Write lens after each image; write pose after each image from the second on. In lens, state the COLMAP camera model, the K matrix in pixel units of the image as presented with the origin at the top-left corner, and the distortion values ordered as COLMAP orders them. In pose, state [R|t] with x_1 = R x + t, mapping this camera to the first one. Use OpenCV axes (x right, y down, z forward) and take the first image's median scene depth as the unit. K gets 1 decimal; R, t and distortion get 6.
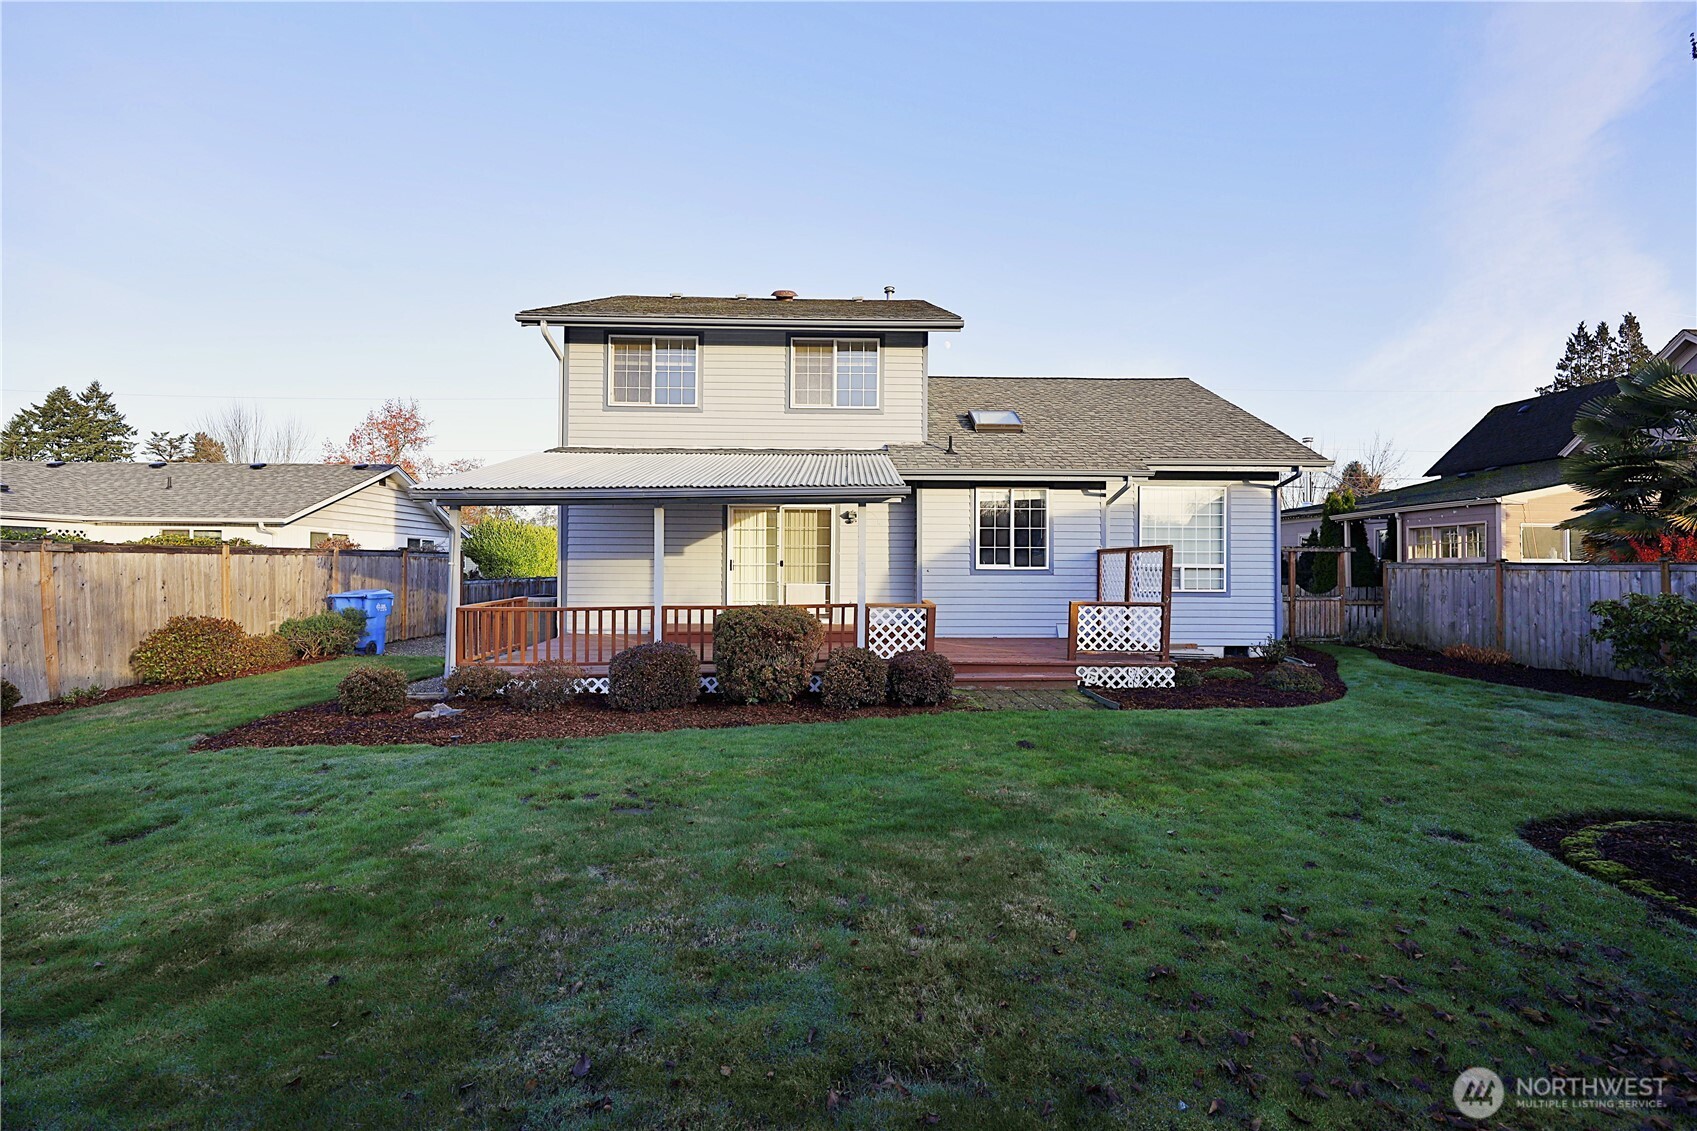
lens RADIAL K [[746.5, 0, 850.3], [0, 746.5, 568.8], [0, 0, 1]] dist [-0.002195, -0.000026]
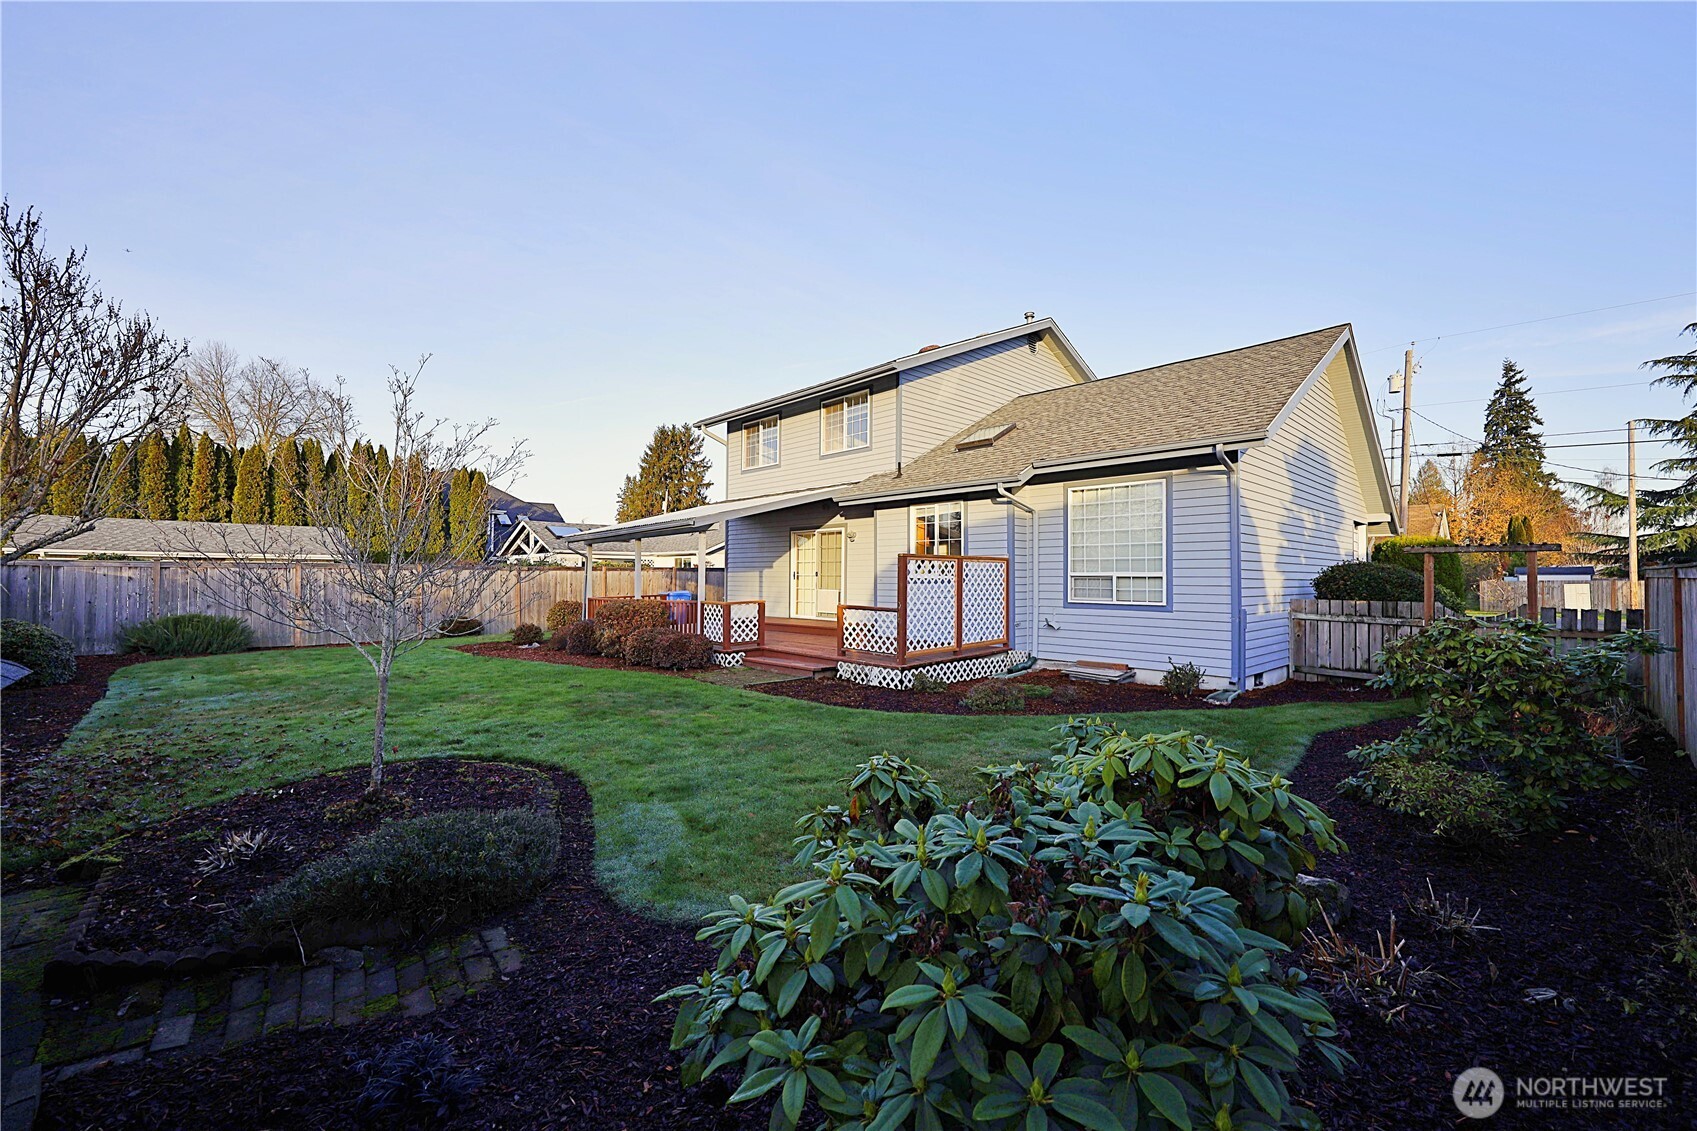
lens RADIAL K [[692.5, 0, 849.6], [0, 692.5, 565.4], [0, 0, 1]] dist [-0.001455, -0.000149]
pose [[0.668379, -0.015325, -0.743663, 1.063269], [-0.003435, 0.999713, -0.023689, 0.007541], [0.743813, 0.018387, 0.668135, 0.283355]]
